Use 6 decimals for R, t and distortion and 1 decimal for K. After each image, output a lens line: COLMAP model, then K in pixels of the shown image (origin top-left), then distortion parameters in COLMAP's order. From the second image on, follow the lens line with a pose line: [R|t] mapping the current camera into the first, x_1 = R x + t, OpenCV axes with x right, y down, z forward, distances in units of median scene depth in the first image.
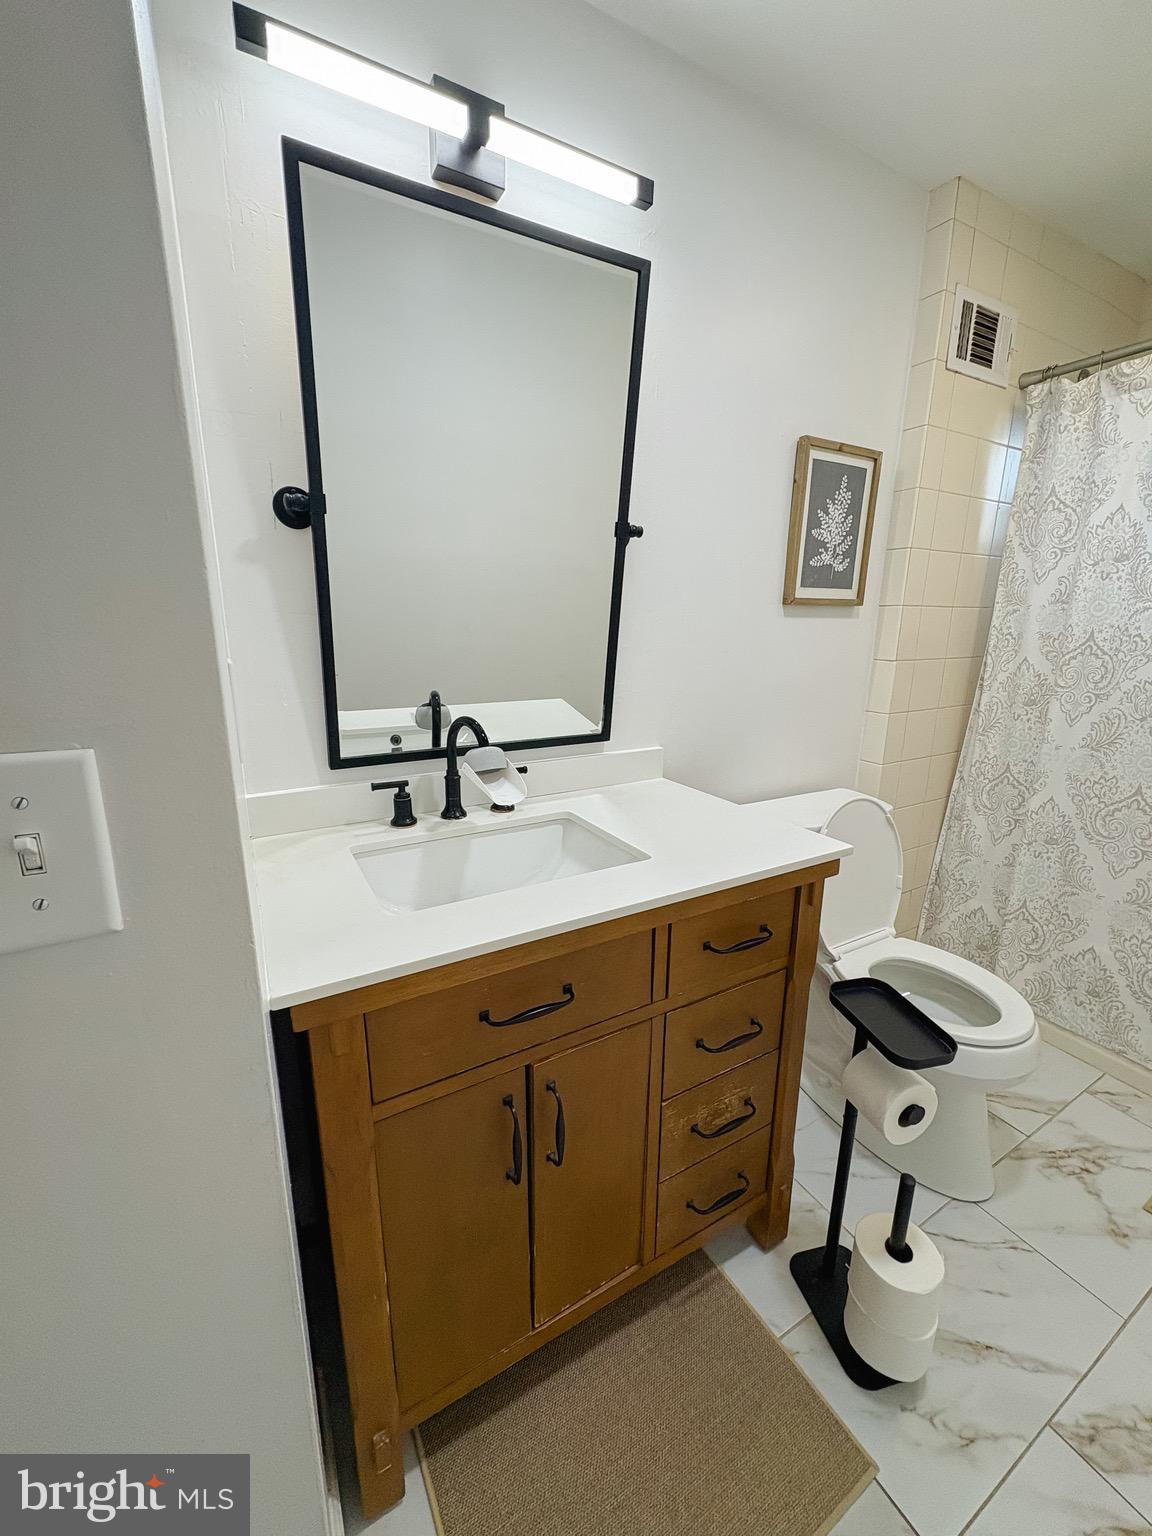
lens RADIAL K [[615.6, 0, 573.7], [0, 615.6, 766.6], [0, 0, 1]] dist [0.000837, 0.000354]
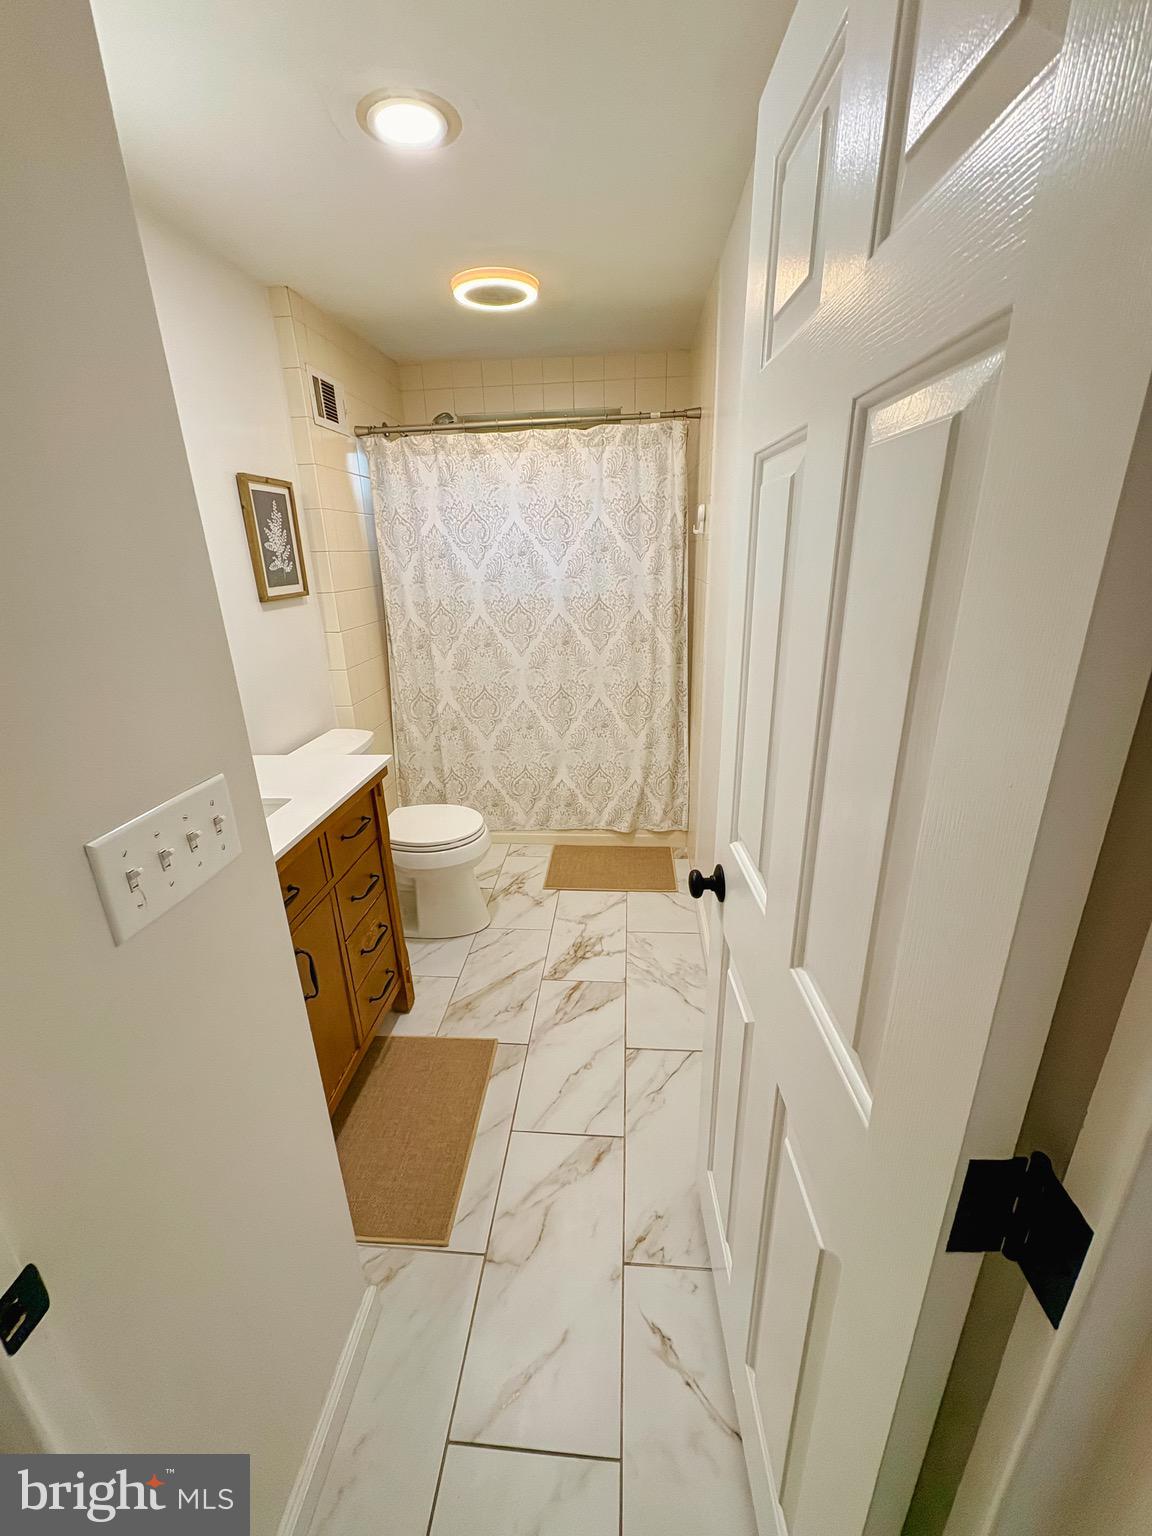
lens RADIAL K [[615.6, 0, 577.0], [0, 615.6, 768.5], [0, 0, 1]] dist [0.000837, 0.000354]
pose [[0.566951, -0.299753, 0.767277, -0.363210], [0.226693, 0.952253, 0.204511, -0.042428], [-0.791945, 0.057989, 0.607833, -0.279928]]
